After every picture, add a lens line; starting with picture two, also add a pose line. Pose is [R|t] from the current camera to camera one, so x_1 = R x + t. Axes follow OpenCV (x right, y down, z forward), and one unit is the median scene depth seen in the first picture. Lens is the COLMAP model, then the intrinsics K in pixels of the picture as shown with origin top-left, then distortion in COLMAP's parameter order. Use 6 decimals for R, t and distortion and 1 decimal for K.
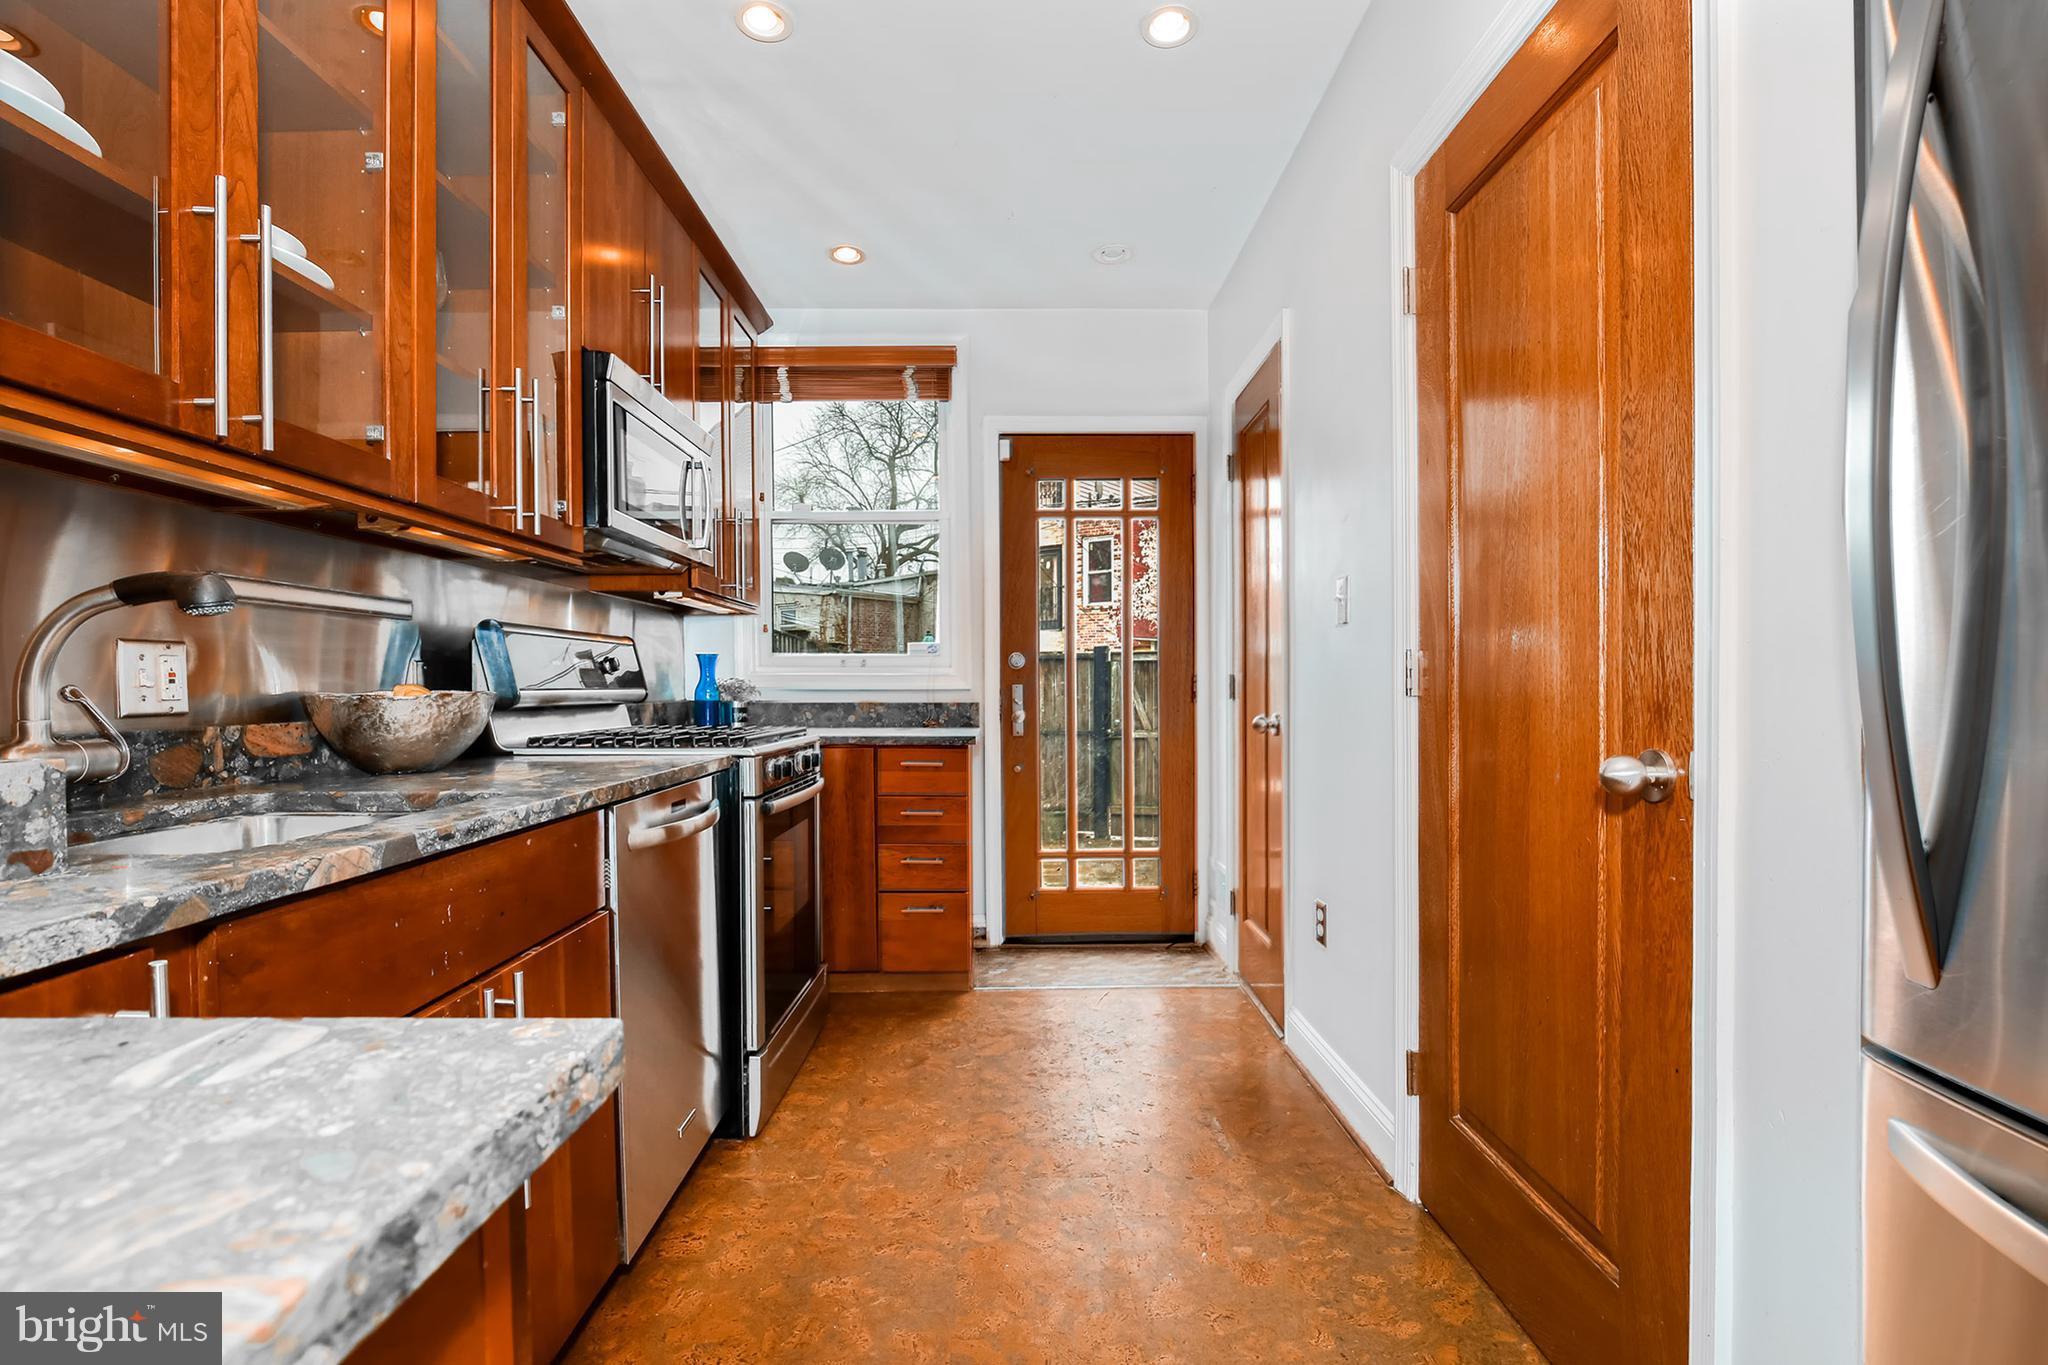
lens RADIAL K [[938.2, 0, 1021.0], [0, 938.2, 704.3], [0, 0, 1]] dist [-0.011633, 0.007939]
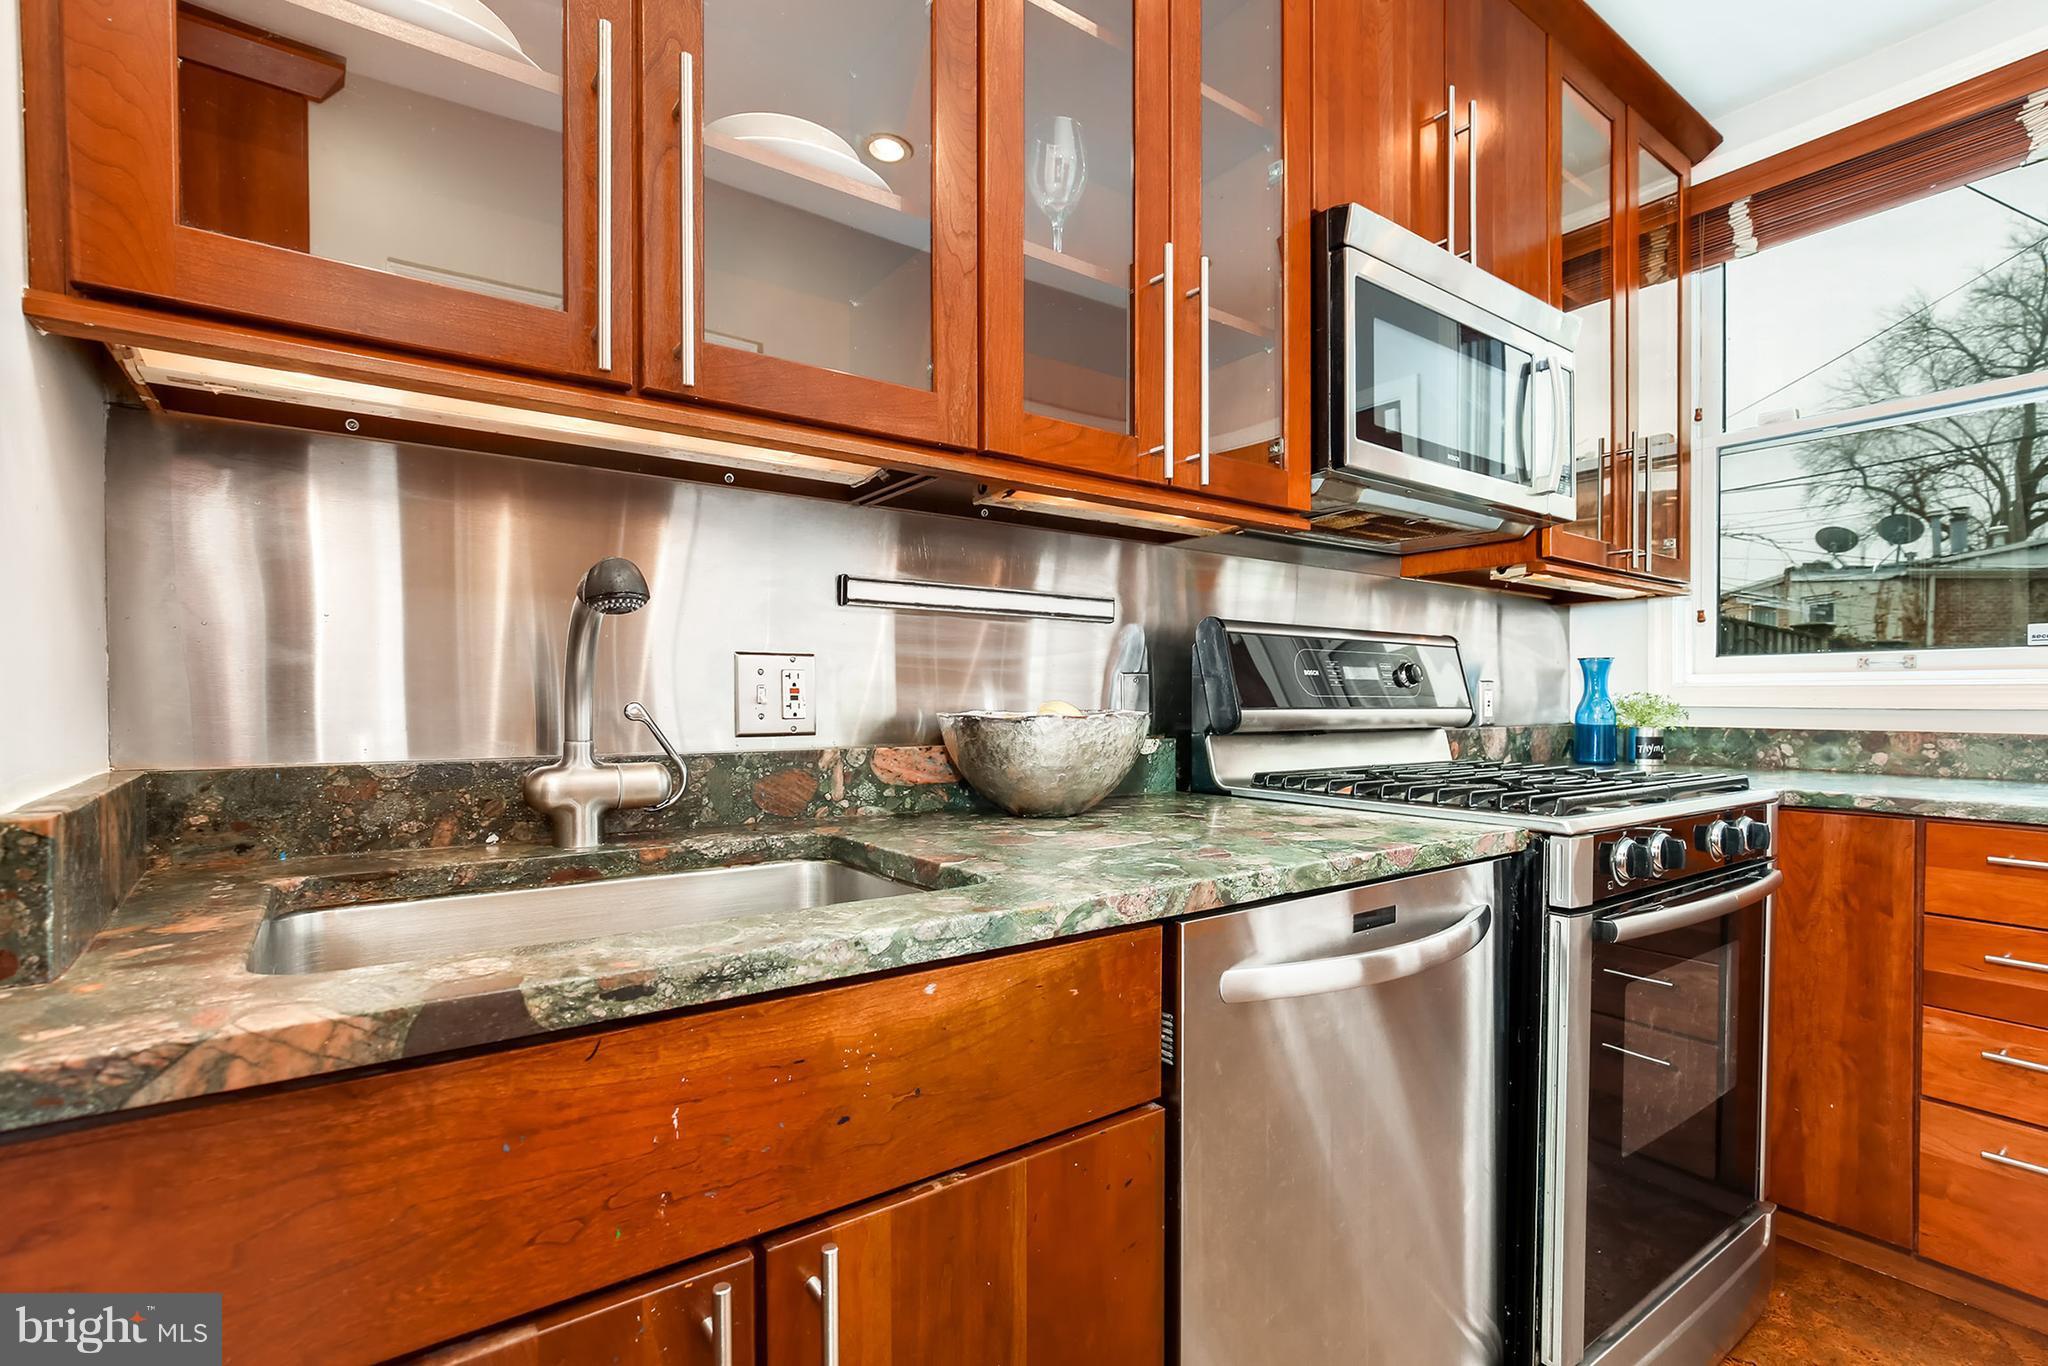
lens RADIAL K [[938.2, 0, 1023.8], [0, 938.2, 713.5], [0, 0, 1]] dist [-0.011633, 0.007939]
pose [[0.578906, 0.013368, -0.815285, -0.017171], [-0.018792, 0.999819, 0.003051, -0.006865], [0.815178, 0.013555, 0.579052, 0.276207]]
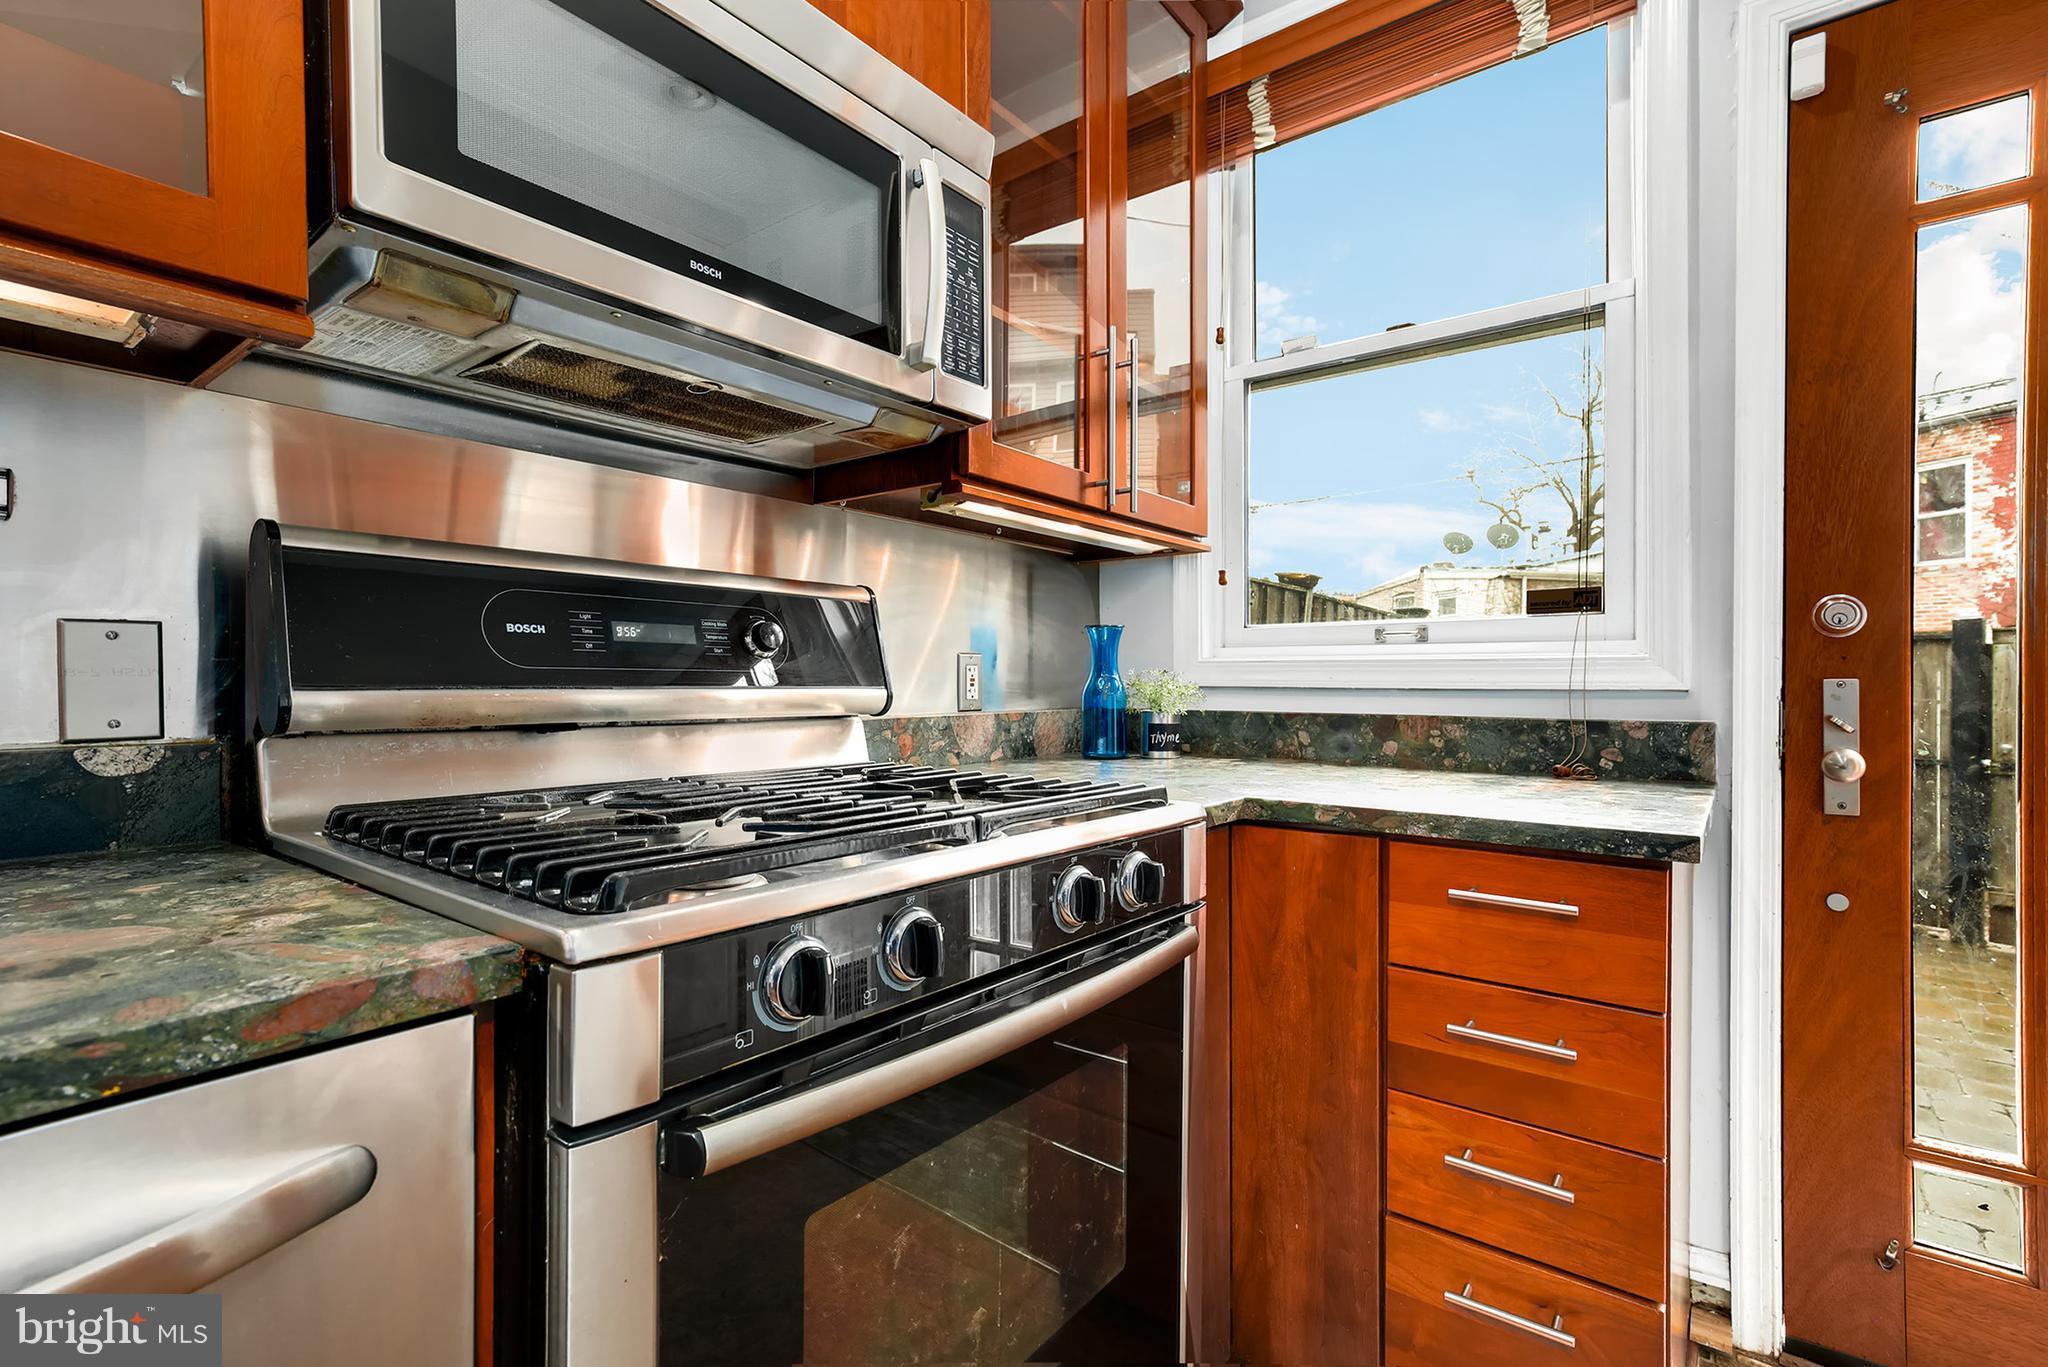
lens RADIAL K [[938.2, 0, 1010.2], [0, 938.2, 691.0], [0, 0, 1]] dist [-0.011633, 0.007939]
pose [[0.771803, 0.009187, -0.635795, -0.026172], [-0.015996, 0.999860, -0.004971, -0.011154], [0.635660, 0.014007, 0.771842, 0.573752]]
